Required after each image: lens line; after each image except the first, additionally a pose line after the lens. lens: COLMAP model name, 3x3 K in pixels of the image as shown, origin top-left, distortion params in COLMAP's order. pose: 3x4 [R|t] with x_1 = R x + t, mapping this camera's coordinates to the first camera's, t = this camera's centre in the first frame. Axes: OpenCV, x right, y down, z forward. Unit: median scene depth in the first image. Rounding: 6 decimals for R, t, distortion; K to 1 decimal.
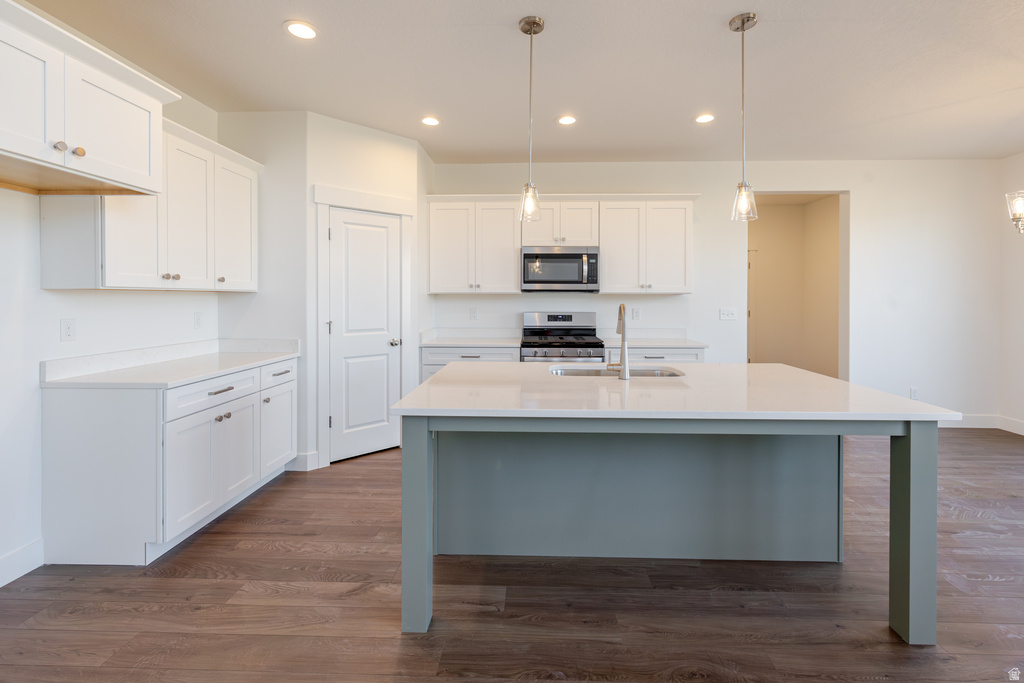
lens RADIAL K [[451.5, 0, 543.4], [0, 451.5, 287.3], [0, 0, 1]] dist [-0.000693, -0.000026]
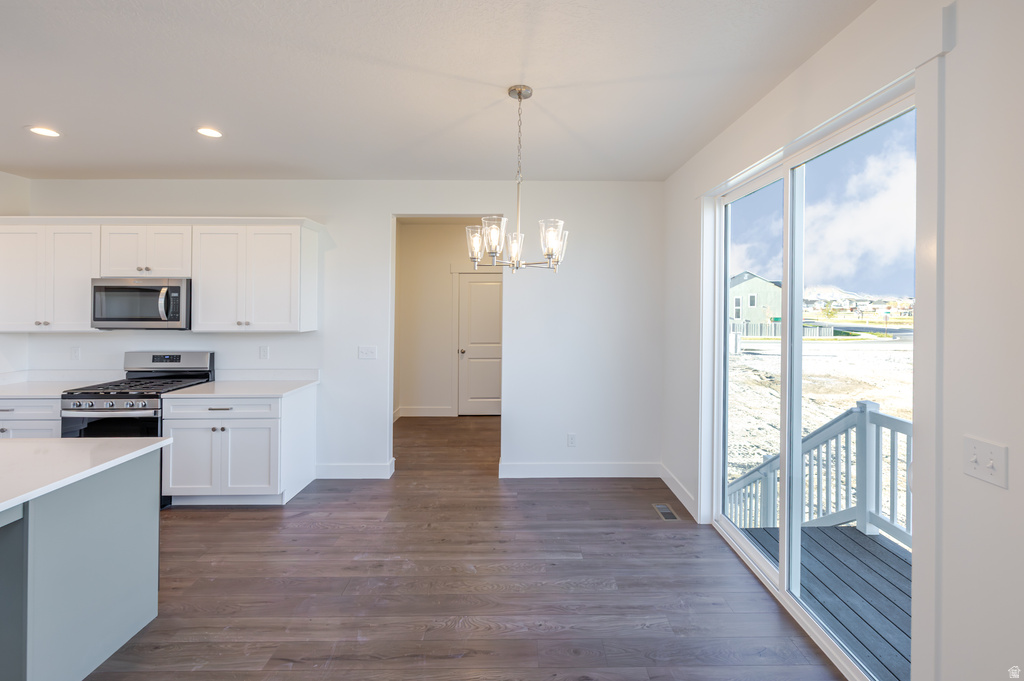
lens RADIAL K [[447.4, 0, 527.3], [0, 447.4, 302.6], [0, 0, 1]] dist [0.000821, 0.000089]
pose [[0.999064, -0.000580, 0.043247, 0.891583], [0.000076, 0.999932, 0.011663, -0.063613], [-0.043251, -0.011648, 0.998996, 0.140188]]
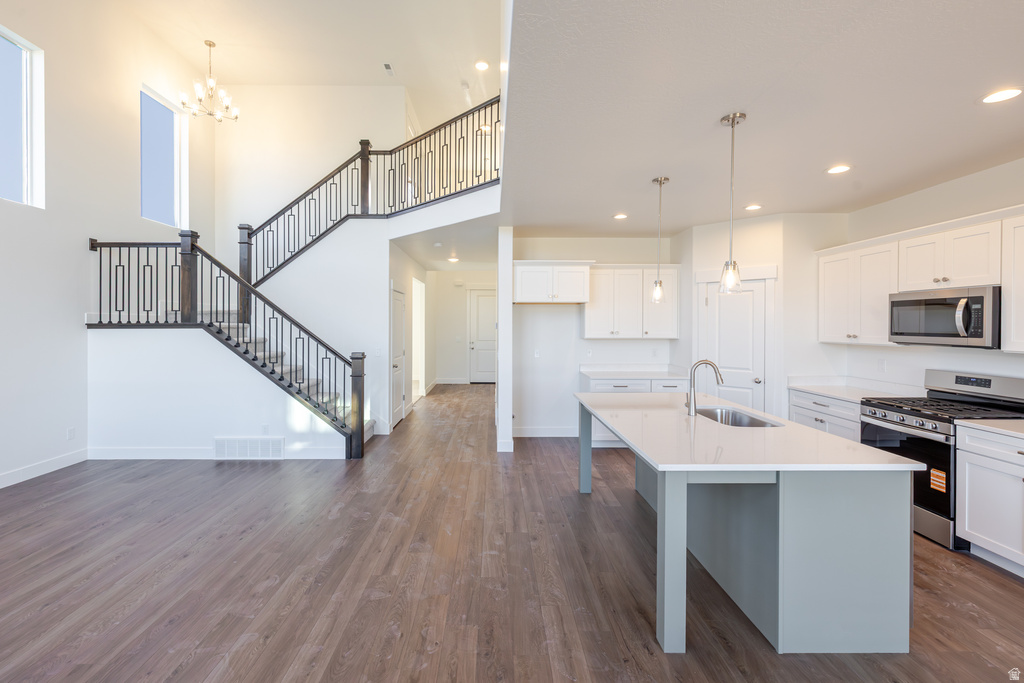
lens RADIAL K [[440.0, 0, 495.7], [0, 440.0, 325.7], [0, 0, 1]] dist [0.000053, 0.000769]
pose [[0.034893, 0.000107, -0.999391, 0.949164], [0.016872, 0.999857, 0.000696, -0.048725], [0.999249, -0.016886, 0.034886, 0.238704]]
